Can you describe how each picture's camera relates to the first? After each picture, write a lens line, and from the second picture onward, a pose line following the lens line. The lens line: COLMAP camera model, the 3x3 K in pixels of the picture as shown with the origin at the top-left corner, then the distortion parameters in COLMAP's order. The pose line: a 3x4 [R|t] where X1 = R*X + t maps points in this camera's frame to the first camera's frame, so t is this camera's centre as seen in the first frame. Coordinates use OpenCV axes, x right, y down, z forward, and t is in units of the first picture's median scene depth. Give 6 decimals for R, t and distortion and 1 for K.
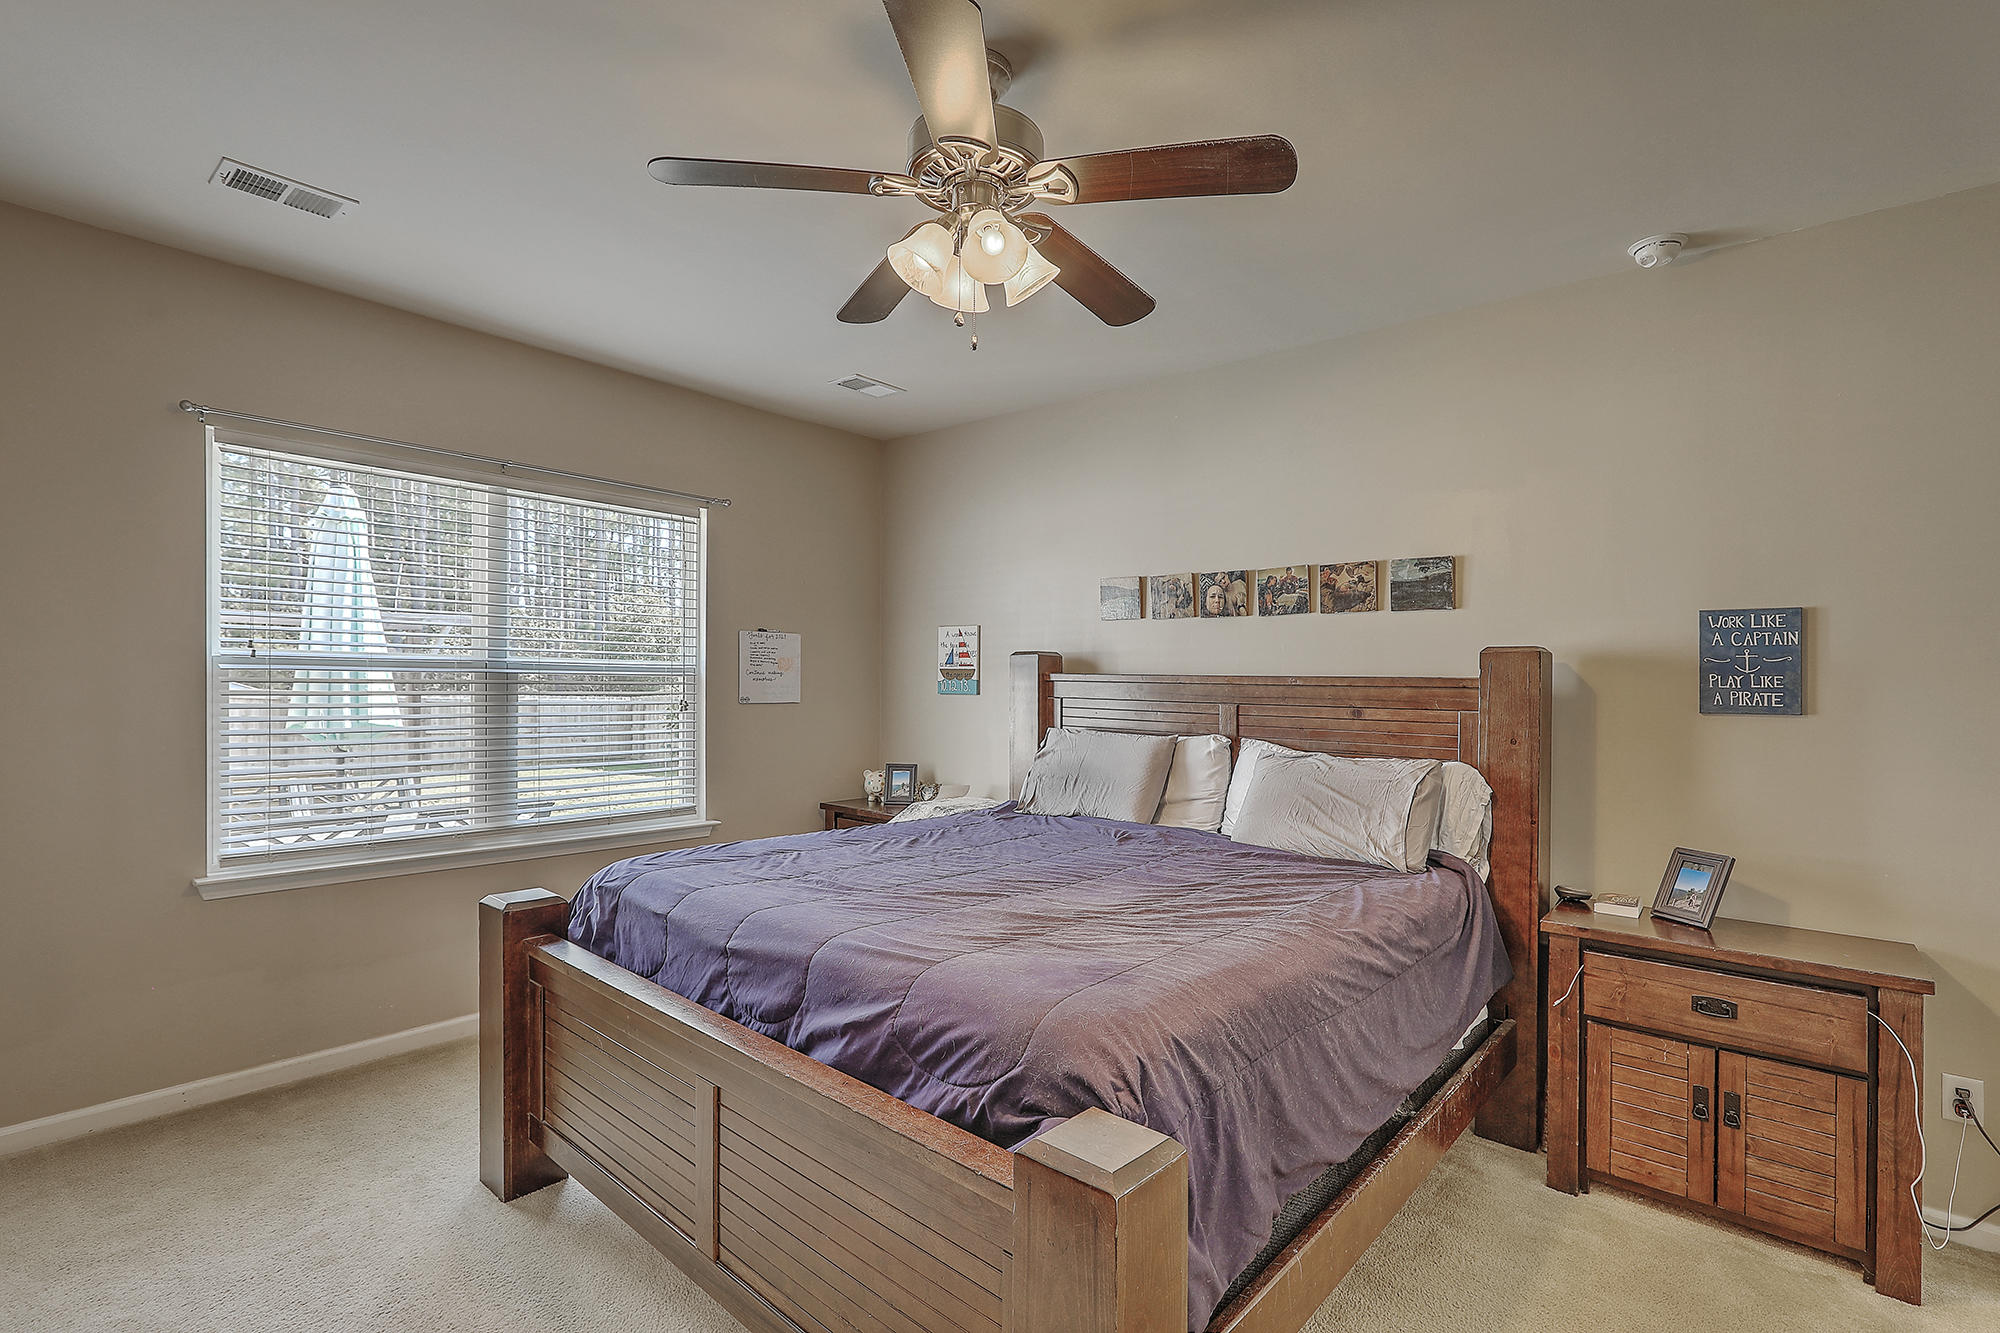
lens RADIAL K [[909.5, 0, 1018.9], [0, 909.5, 681.4], [0, 0, 1]] dist [0.000454, -0.000798]
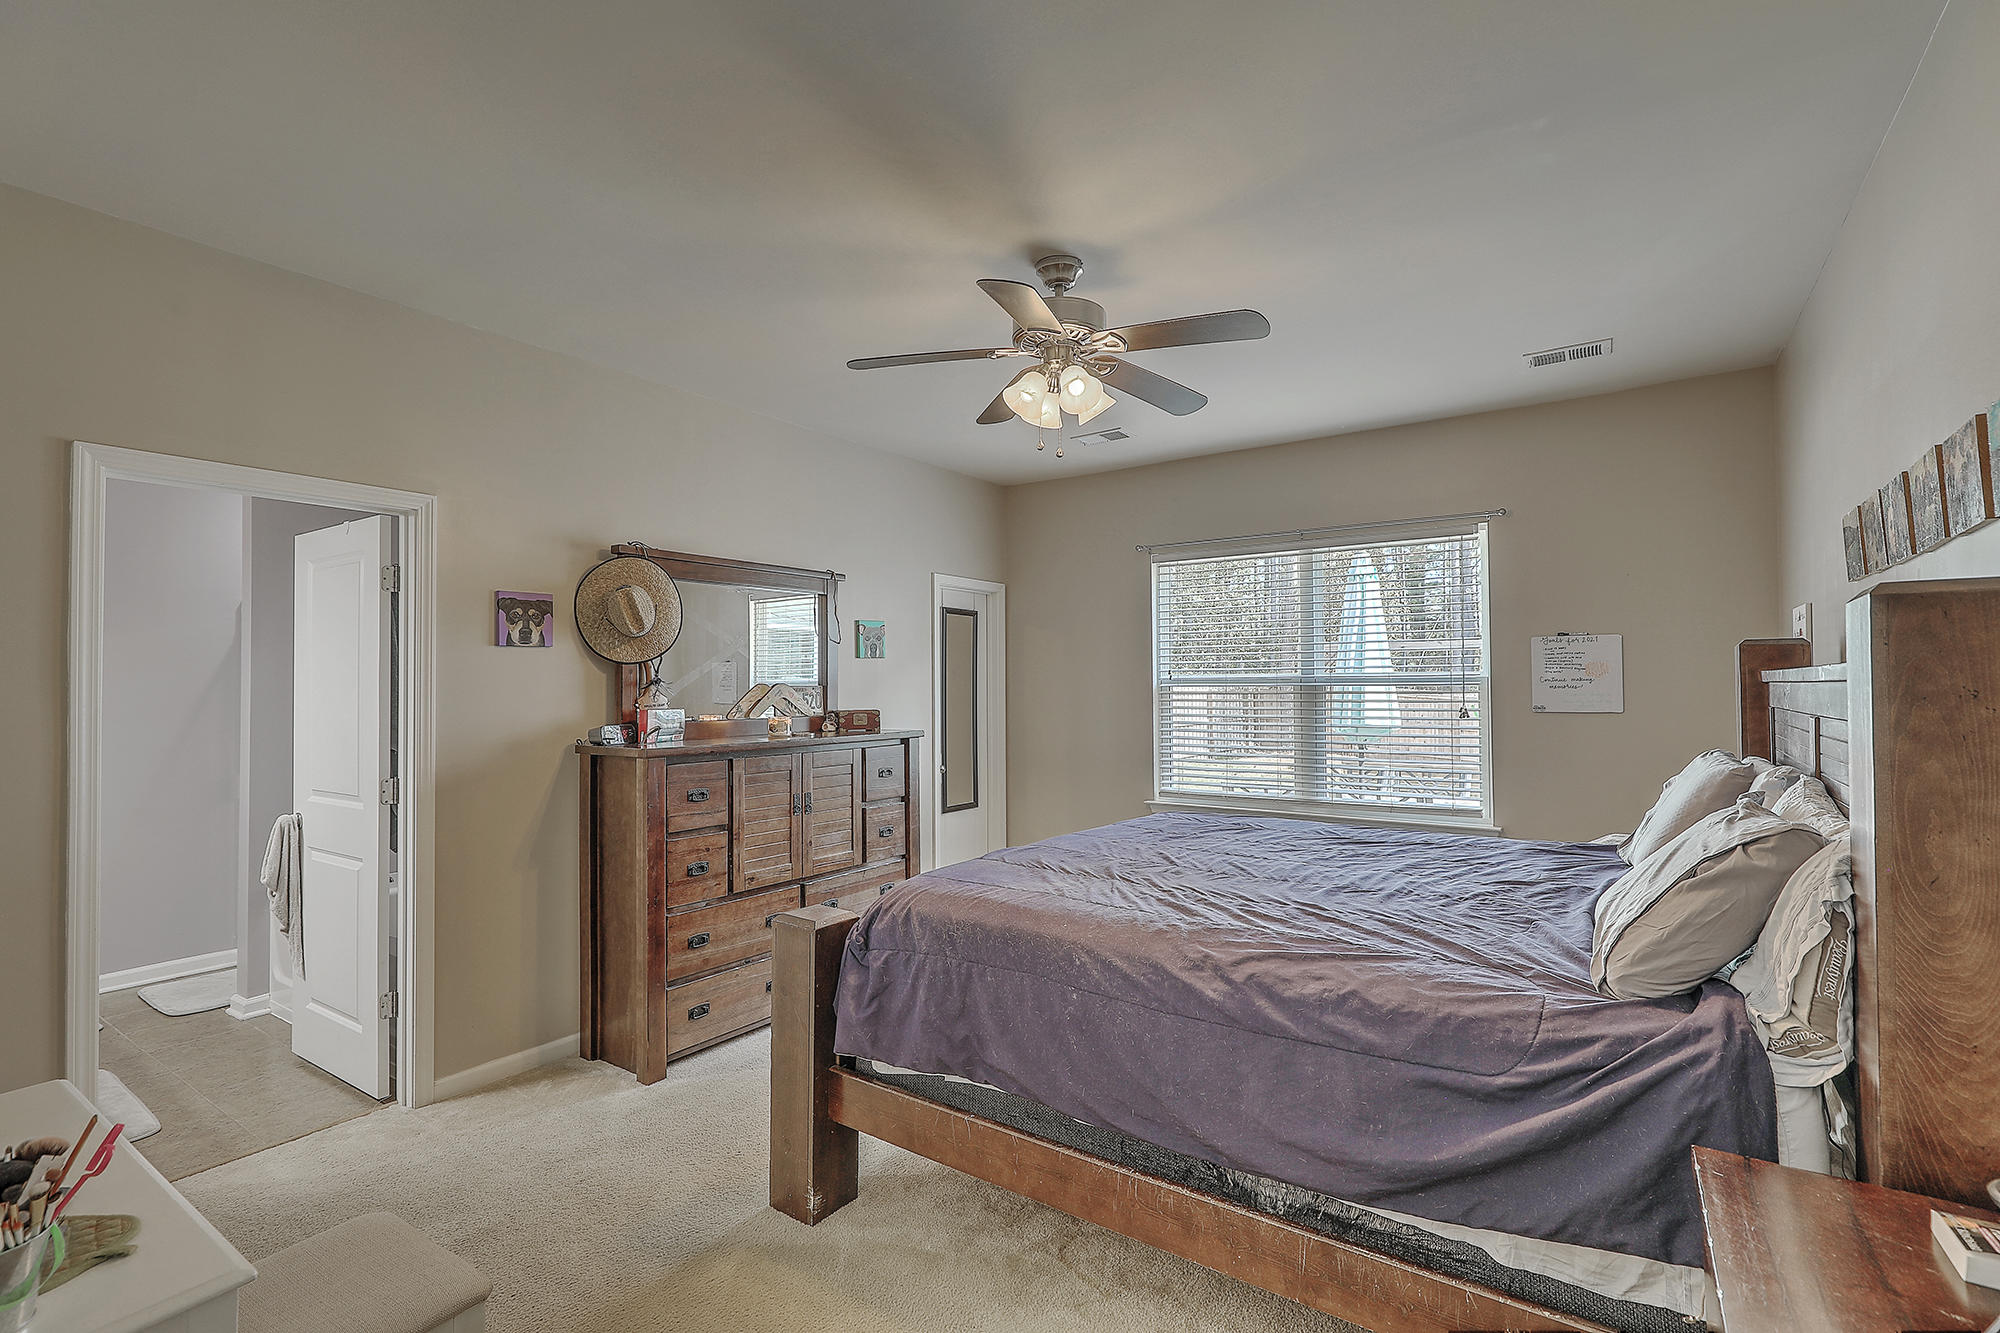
lens RADIAL K [[909.5, 0, 1015.1], [0, 909.5, 674.1], [0, 0, 1]] dist [0.000454, -0.000798]
pose [[0.116726, -0.032417, -0.992635, 0.720109], [0.005680, 0.999473, -0.031973, 0.014054], [0.993148, -0.001906, 0.116849, 0.403782]]
